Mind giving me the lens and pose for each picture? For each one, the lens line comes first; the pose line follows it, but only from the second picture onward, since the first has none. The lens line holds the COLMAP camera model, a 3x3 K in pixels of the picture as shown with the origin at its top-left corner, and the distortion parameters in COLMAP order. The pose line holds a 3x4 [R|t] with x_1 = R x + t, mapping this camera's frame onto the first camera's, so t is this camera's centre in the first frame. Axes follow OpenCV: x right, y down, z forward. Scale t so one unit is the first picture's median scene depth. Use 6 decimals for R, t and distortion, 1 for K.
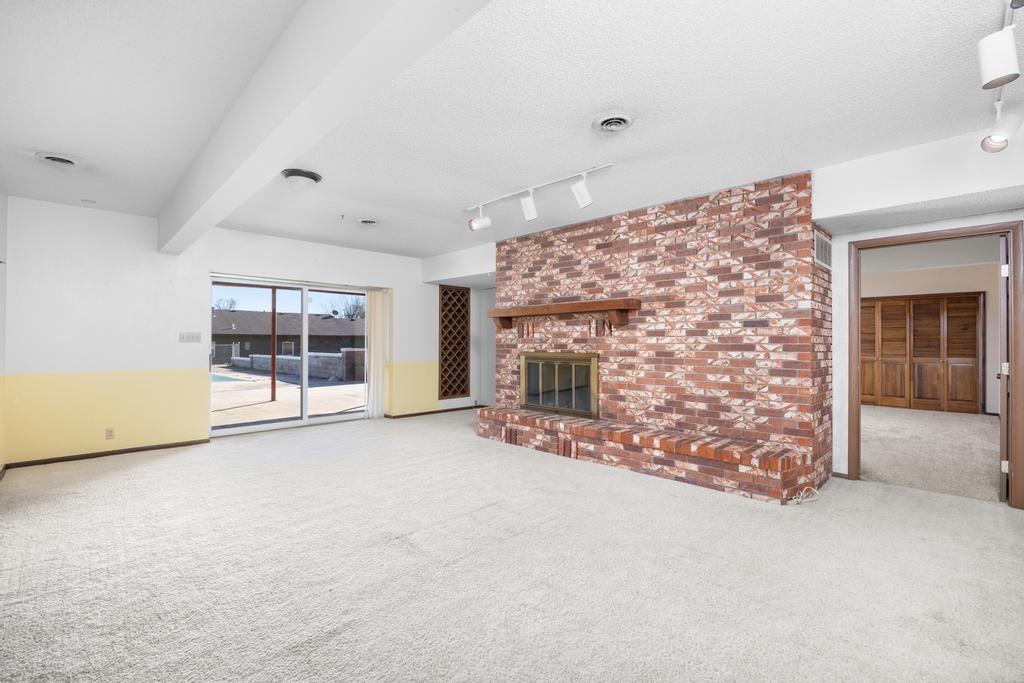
lens RADIAL K [[443.4, 0, 506.7], [0, 443.4, 343.9], [0, 0, 1]] dist [-0.015922, -0.000001]
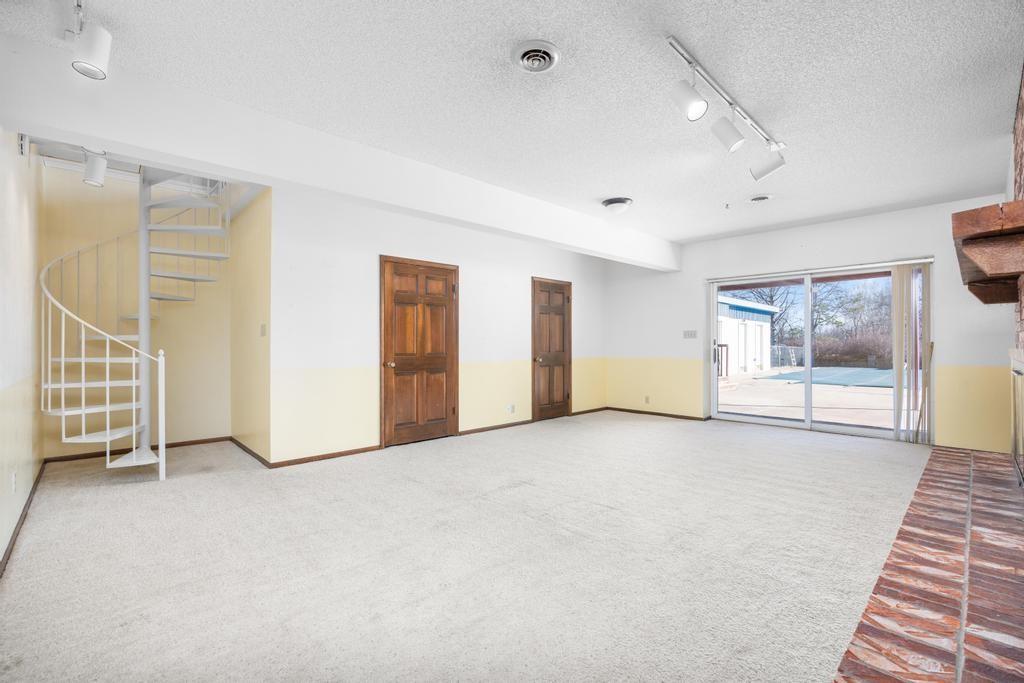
lens RADIAL K [[443.4, 0, 506.7], [0, 443.4, 343.9], [0, 0, 1]] dist [-0.015922, -0.000001]
pose [[-0.009460, -0.000703, -0.999955, 0.913976], [0.004520, 0.999990, -0.000746, 0.018566], [0.999945, -0.004527, -0.009456, 0.805953]]
